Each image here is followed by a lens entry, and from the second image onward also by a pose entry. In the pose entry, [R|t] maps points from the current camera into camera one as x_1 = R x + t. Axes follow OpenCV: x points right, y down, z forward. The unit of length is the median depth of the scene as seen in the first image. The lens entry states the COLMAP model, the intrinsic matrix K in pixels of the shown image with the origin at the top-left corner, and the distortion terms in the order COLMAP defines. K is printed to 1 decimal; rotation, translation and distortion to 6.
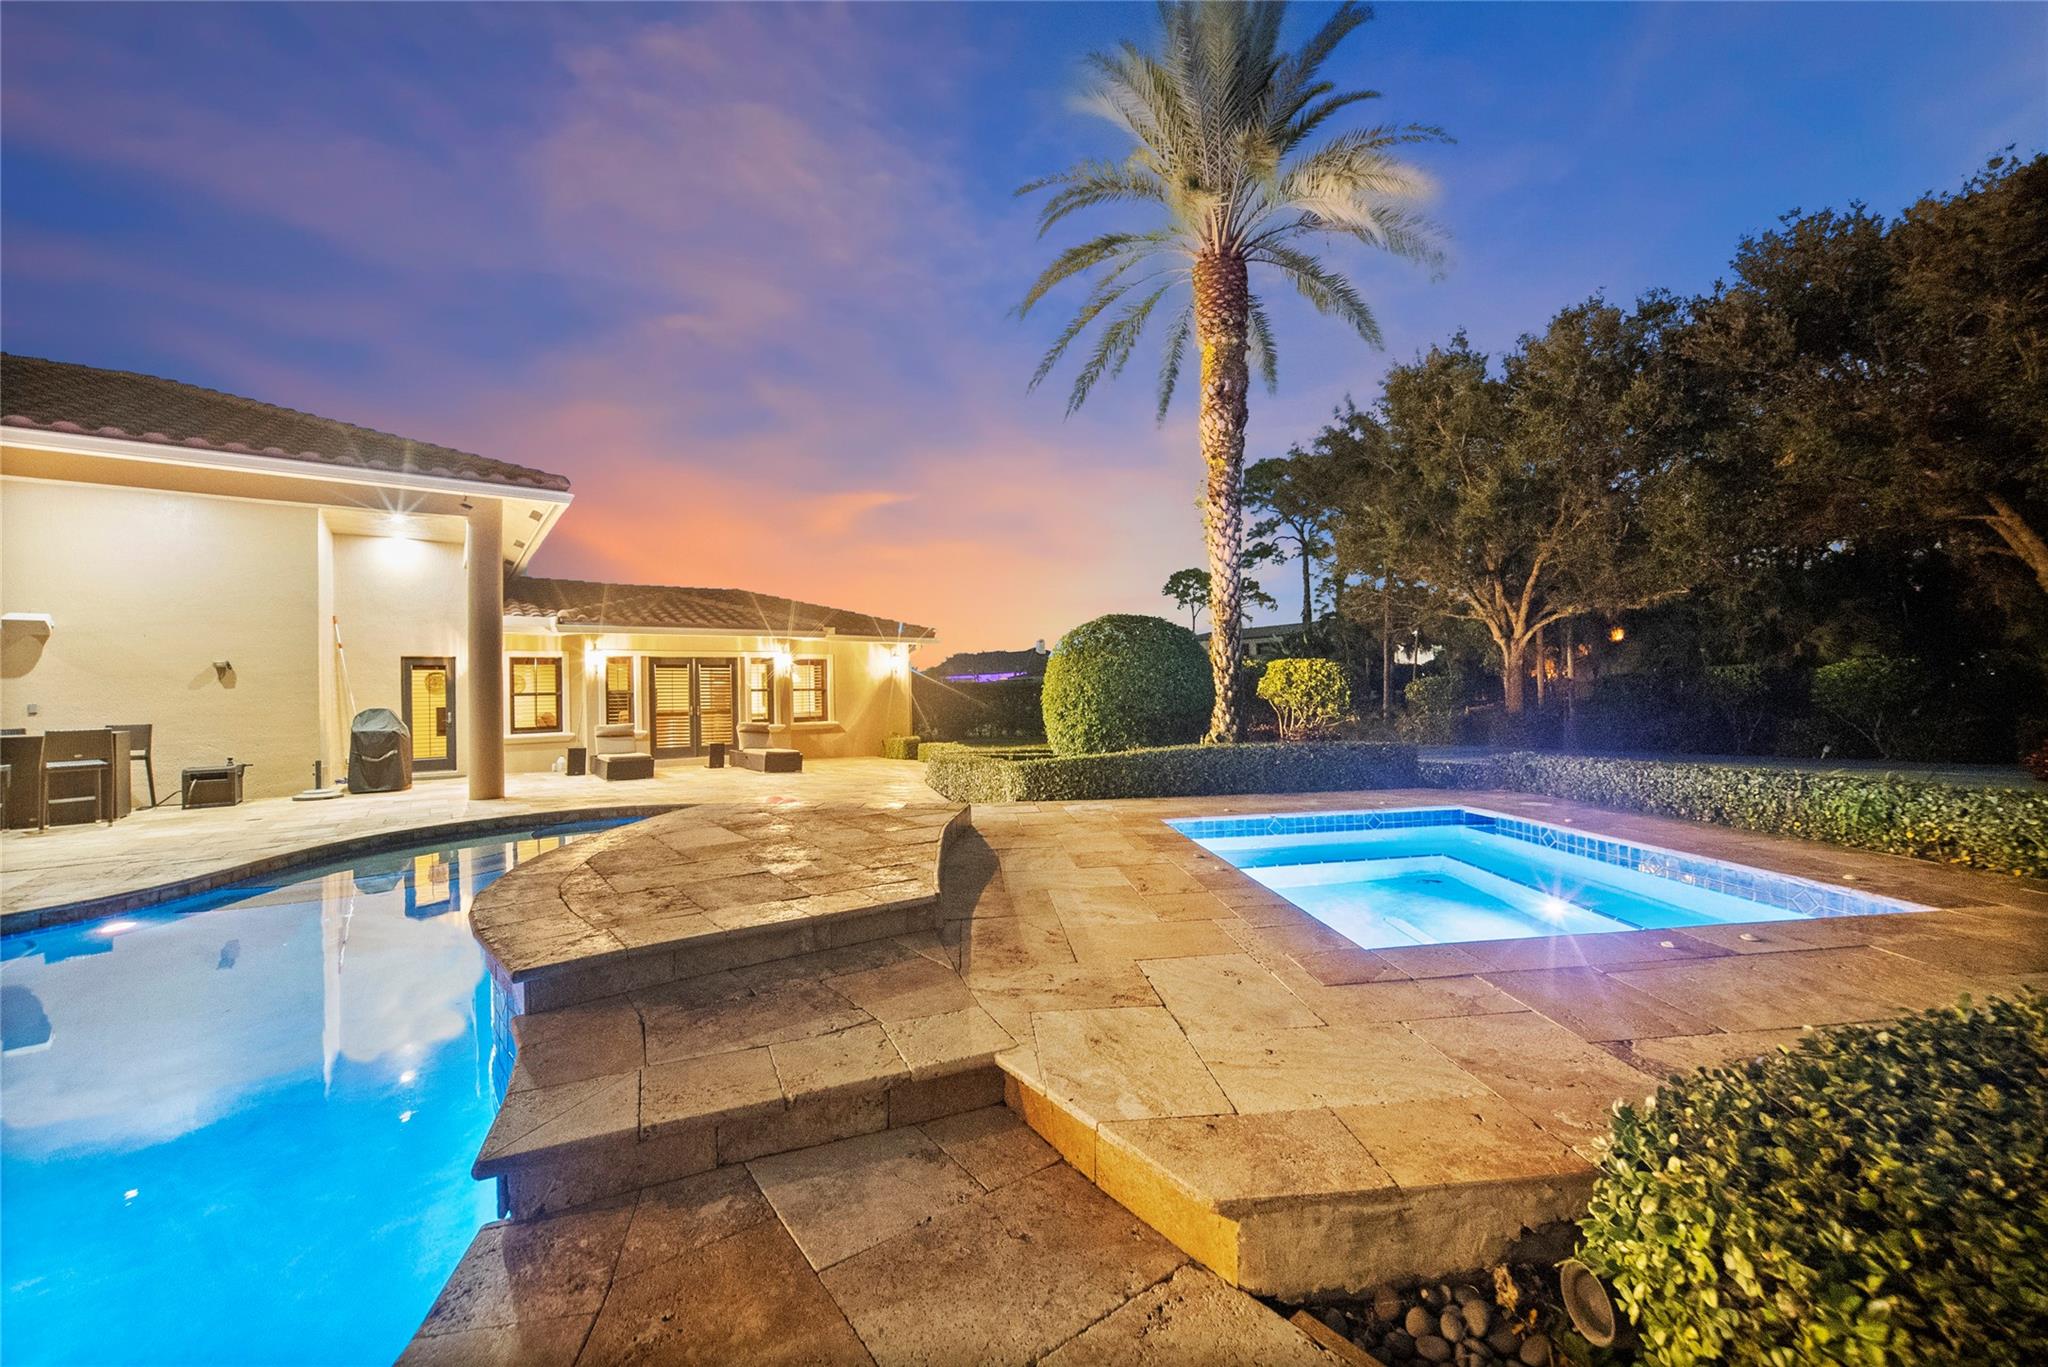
lens RADIAL K [[790.7, 0, 1026.2], [0, 790.7, 674.2], [0, 0, 1]] dist [0.001230, 0.000447]
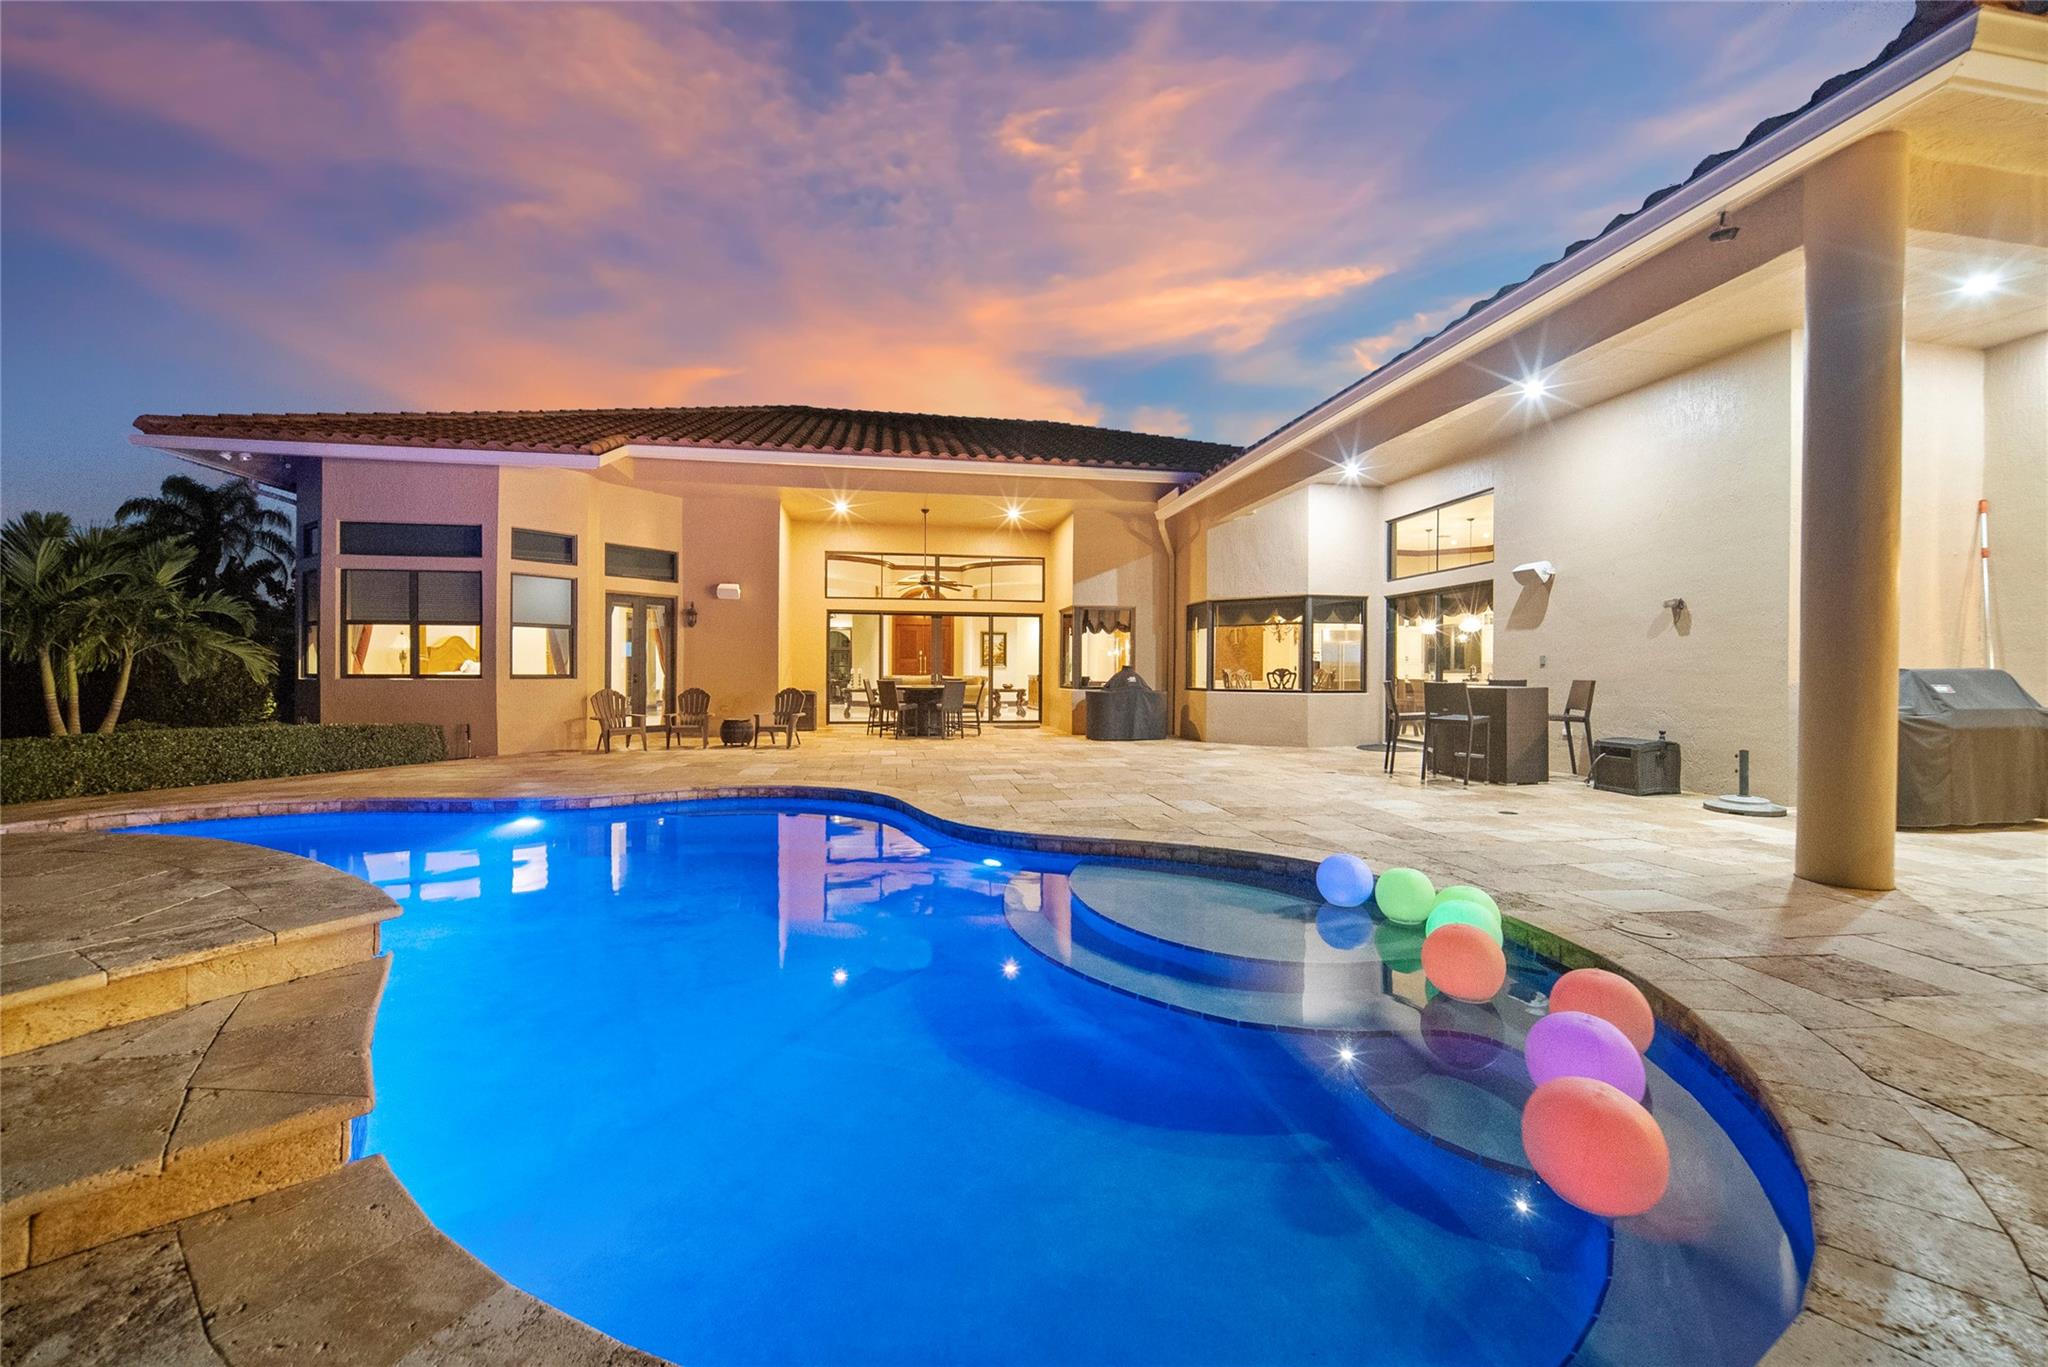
lens RADIAL K [[790.7, 0, 1026.2], [0, 790.7, 674.2], [0, 0, 1]] dist [0.001230, 0.000447]
pose [[-0.450343, 0.029130, -0.892380, -0.068722], [0.029200, 0.999414, 0.017888, 0.017056], [0.892378, -0.018002, -0.450930, 0.592603]]
